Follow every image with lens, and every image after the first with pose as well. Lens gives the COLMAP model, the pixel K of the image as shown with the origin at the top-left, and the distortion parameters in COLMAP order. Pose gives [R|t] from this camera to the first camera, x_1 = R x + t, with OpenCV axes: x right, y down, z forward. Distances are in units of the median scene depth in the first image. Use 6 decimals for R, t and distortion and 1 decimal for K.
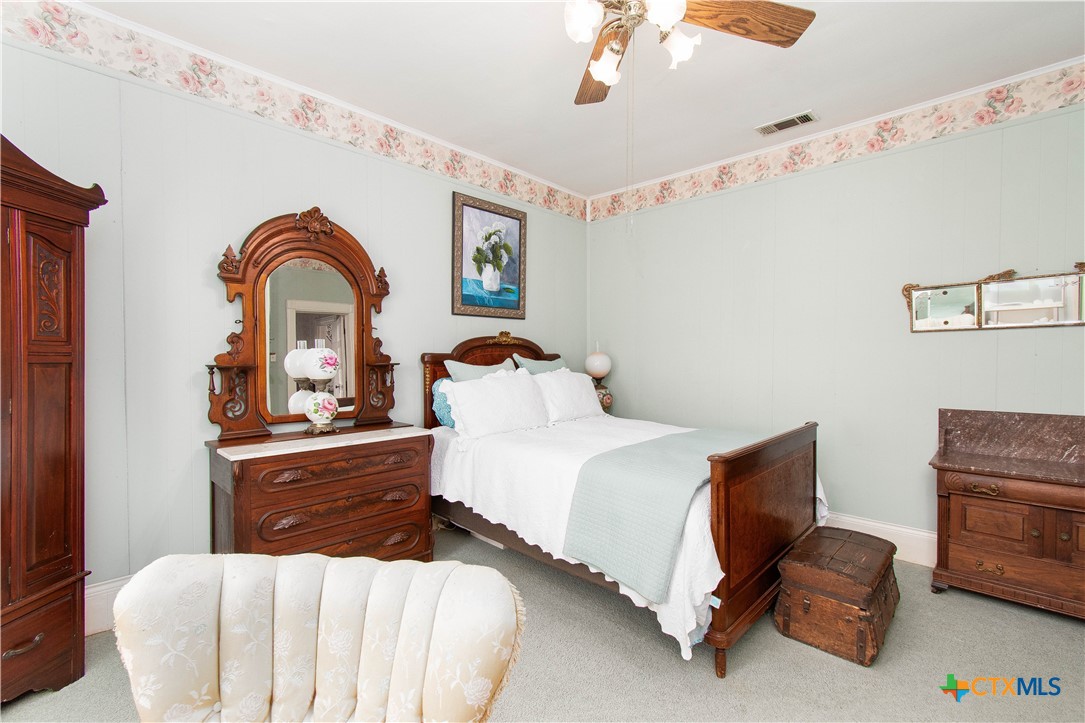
lens RADIAL K [[483.8, 0, 541.6], [0, 483.8, 358.1], [0, 0, 1]] dist [-0.001044, -0.000659]
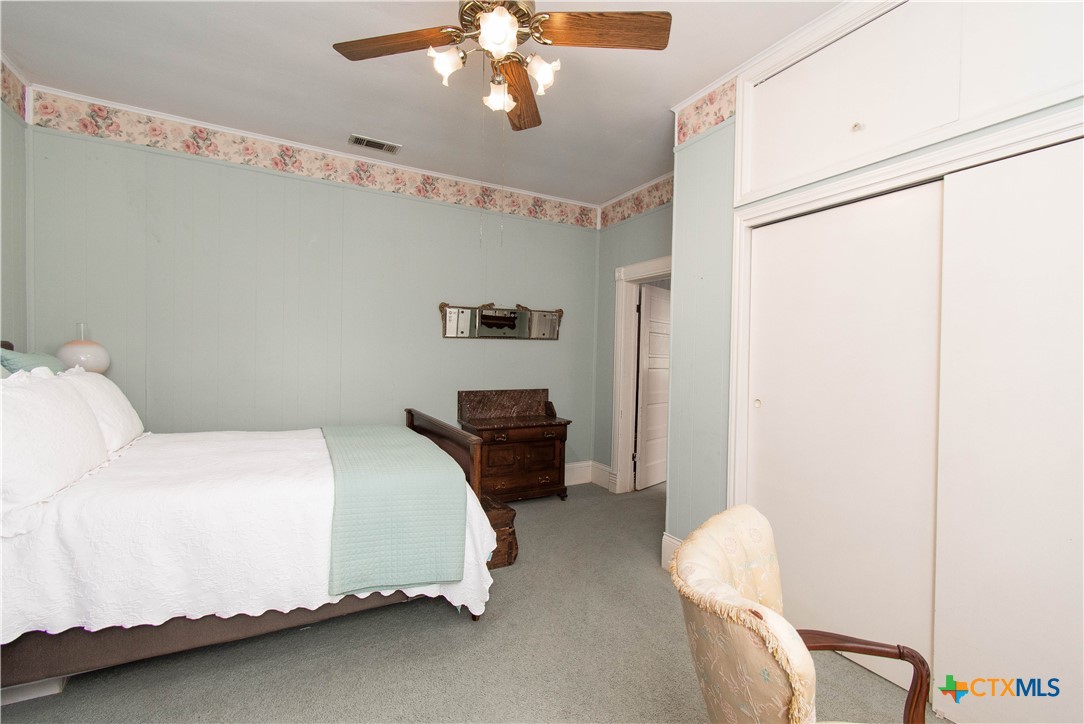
lens RADIAL K [[464.5, 0, 541.5], [0, 464.5, 368.2], [0, 0, 1]] dist [-0.000637, 0.000263]
pose [[0.290814, -0.007631, 0.956749, -0.433153], [-0.007656, 0.999918, 0.010302, 0.018888], [-0.956749, -0.010321, 0.290731, 0.342818]]
